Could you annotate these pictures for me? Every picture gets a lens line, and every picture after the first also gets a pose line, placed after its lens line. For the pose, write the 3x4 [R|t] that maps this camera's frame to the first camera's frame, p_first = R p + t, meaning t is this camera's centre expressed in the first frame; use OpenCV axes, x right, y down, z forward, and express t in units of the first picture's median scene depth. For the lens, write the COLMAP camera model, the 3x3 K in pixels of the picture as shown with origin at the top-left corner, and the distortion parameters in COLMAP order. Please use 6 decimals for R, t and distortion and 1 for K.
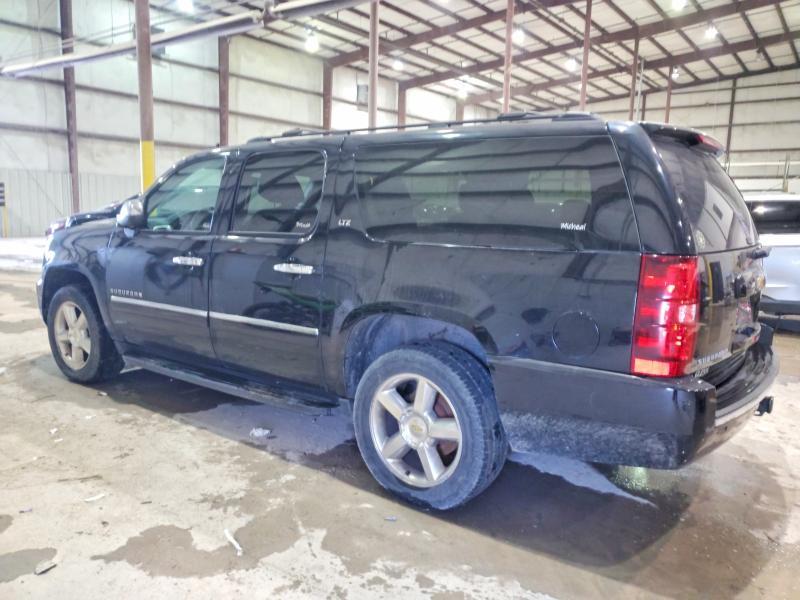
lens RADIAL K [[639.1, 0, 399.3], [0, 639.1, 303.6], [0, 0, 1]] dist [0.000264, 0.012460]
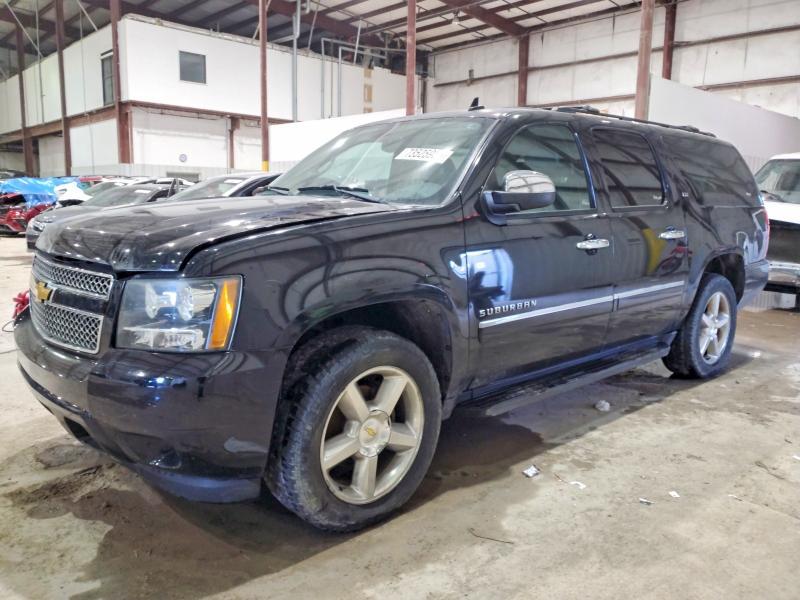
lens RADIAL K [[639.1, 0, 396.7], [0, 639.1, 298.6], [0, 0, 1]] dist [0.000264, 0.012460]
pose [[0.186436, -0.177012, 0.966389, -1.273503], [0.141565, 0.978210, 0.151867, -0.167575], [-0.972214, 0.108494, 0.207433, 1.138408]]
